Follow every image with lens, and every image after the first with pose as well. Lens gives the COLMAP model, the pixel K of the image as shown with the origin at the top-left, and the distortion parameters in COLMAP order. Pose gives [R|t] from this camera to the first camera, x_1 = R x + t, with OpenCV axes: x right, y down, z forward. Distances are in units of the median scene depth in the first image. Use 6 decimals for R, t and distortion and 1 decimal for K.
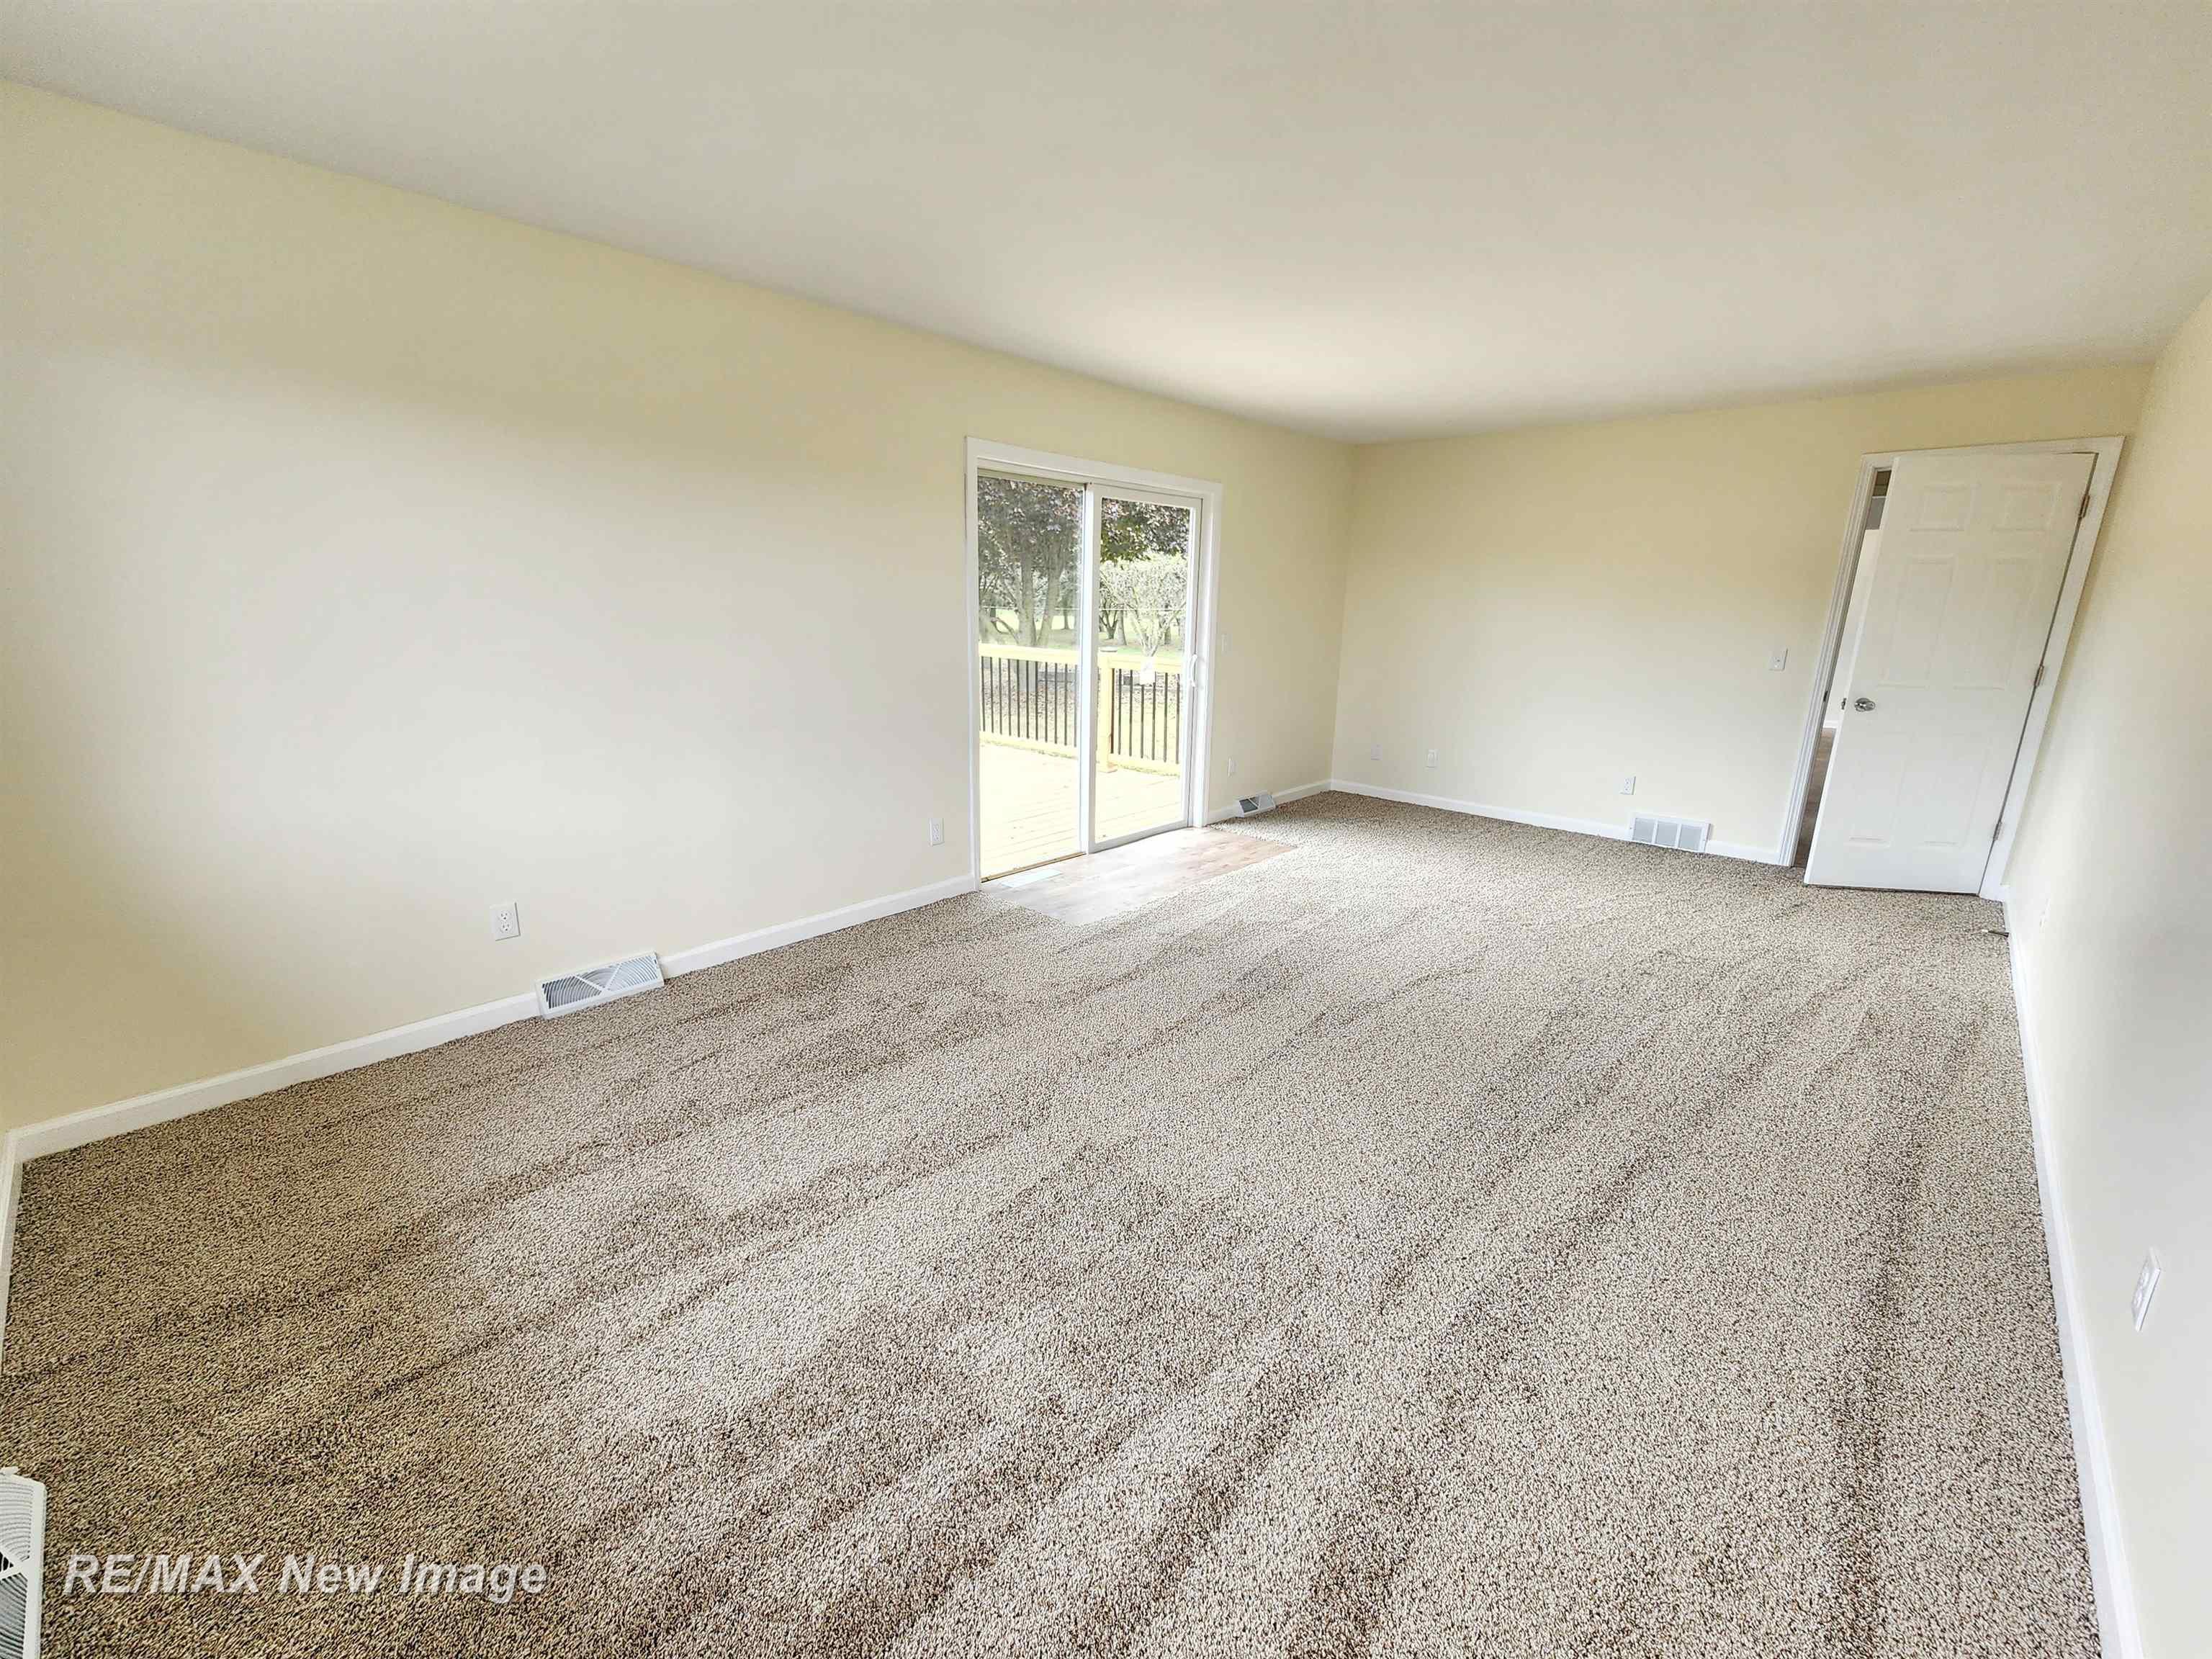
lens RADIAL K [[908.1, 0, 1103.9], [0, 908.1, 834.7], [0, 0, 1]] dist [0.003950, 0.000632]
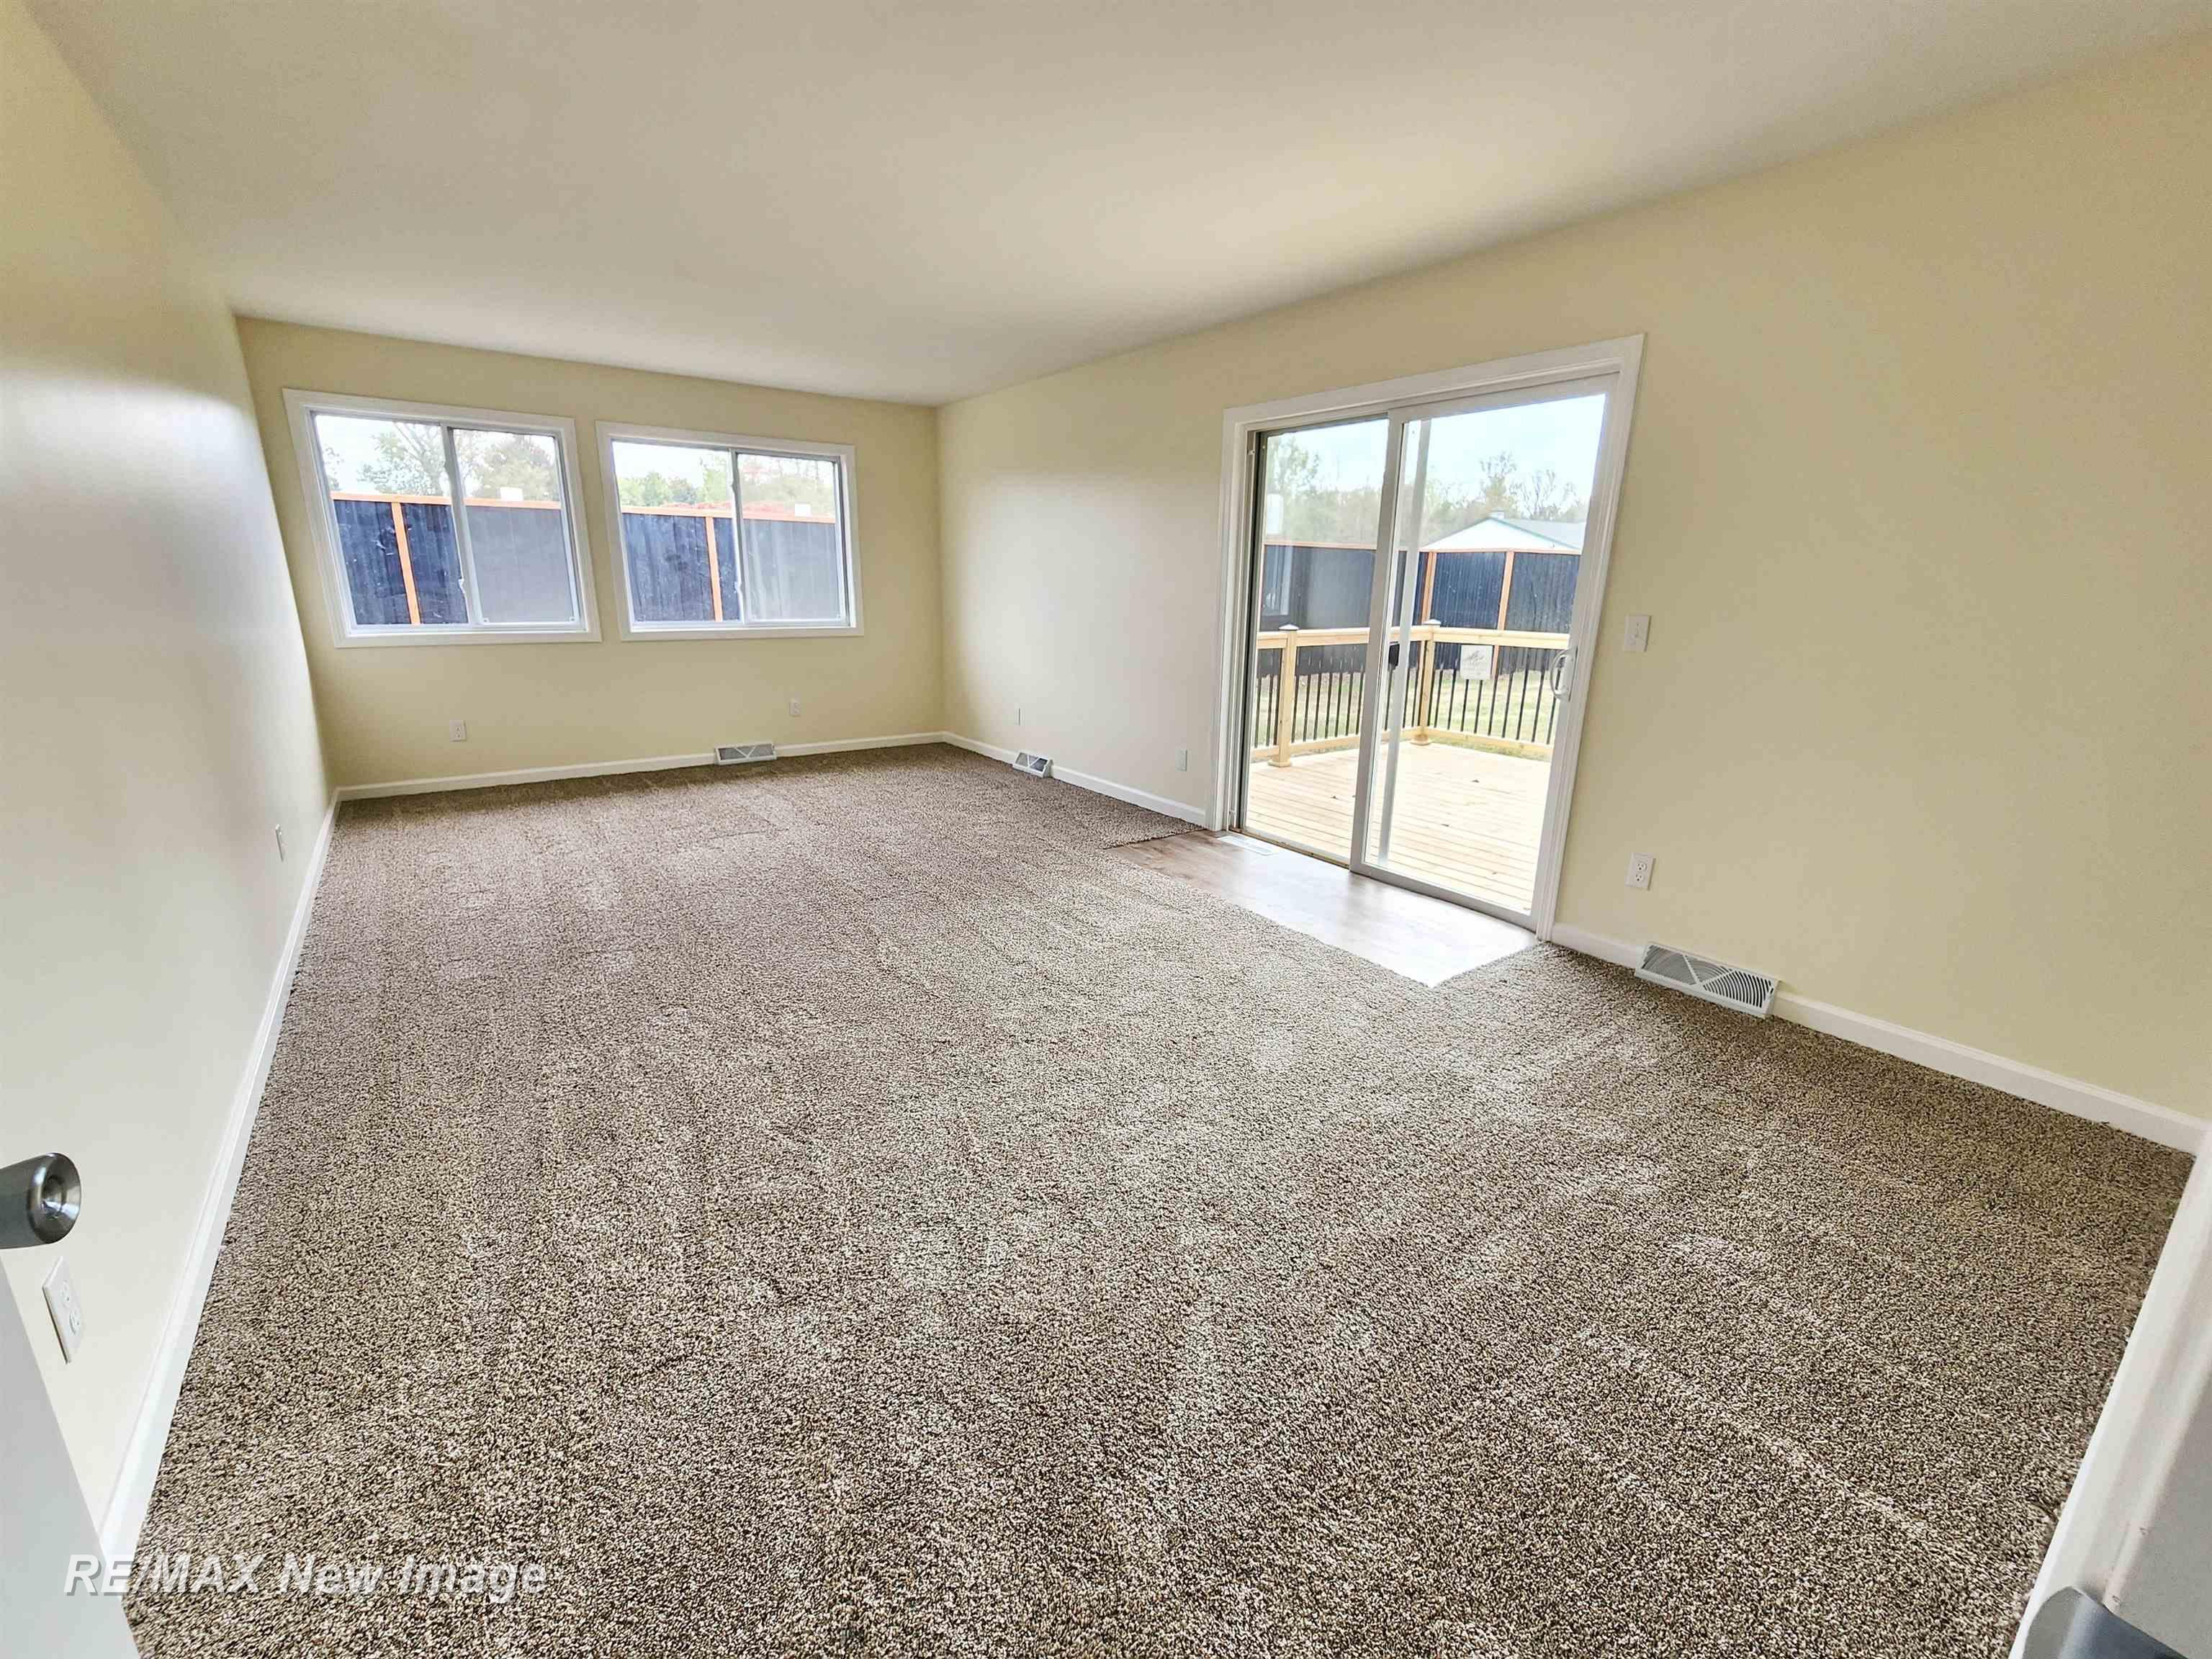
lens RADIAL K [[908.1, 0, 1104.0], [0, 908.1, 819.5], [0, 0, 1]] dist [0.003950, 0.000632]
pose [[-0.177446, 0.258727, -0.949512, 0.783598], [-0.256824, 0.919216, 0.298467, -0.207190], [0.950029, 0.296820, -0.096664, 0.834564]]
